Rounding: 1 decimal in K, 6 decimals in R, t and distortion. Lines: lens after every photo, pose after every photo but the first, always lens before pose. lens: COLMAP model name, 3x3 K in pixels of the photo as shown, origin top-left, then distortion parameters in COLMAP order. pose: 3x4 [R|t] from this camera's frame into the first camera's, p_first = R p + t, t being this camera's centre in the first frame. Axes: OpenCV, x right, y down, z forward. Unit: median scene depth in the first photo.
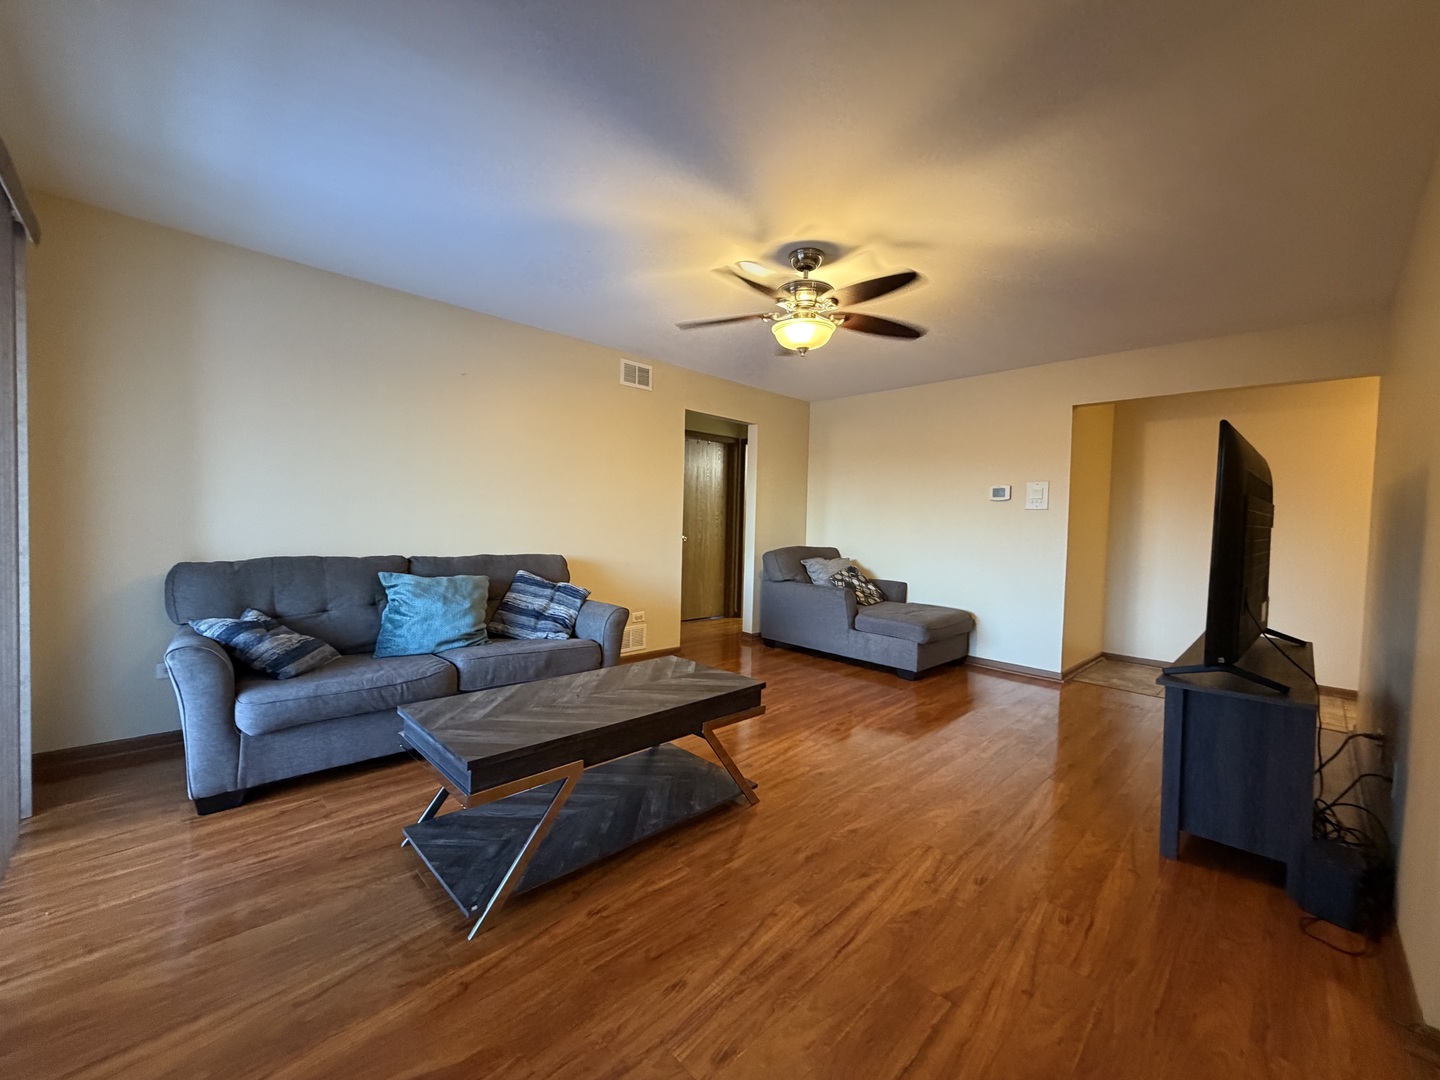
lens RADIAL K [[573.7, 0, 722.5], [0, 573.7, 537.7], [0, 0, 1]] dist [-0.003122, 0.000067]
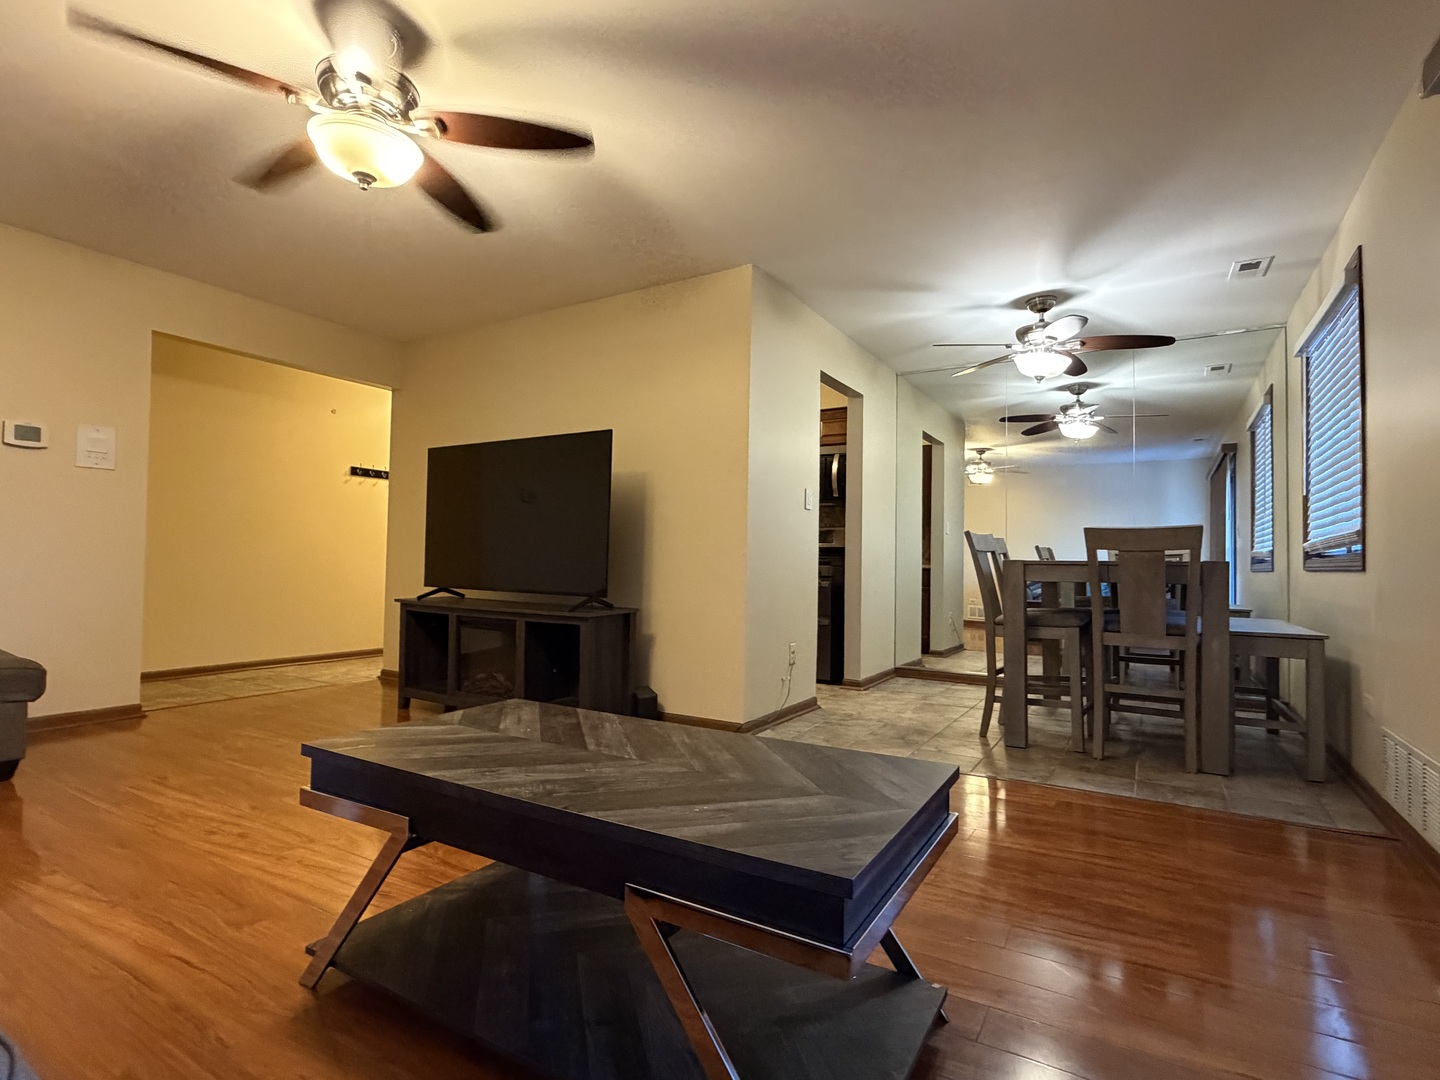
lens RADIAL K [[717.4, 0, 722.4], [0, 717.4, 549.6], [0, 0, 1]] dist [-0.000777, -0.000026]
pose [[-0.283430, -0.001343, 0.958992, -0.891741], [-0.006752, 0.999977, -0.000596, 0.078280], [-0.958969, -0.006644, -0.283433, 1.105667]]
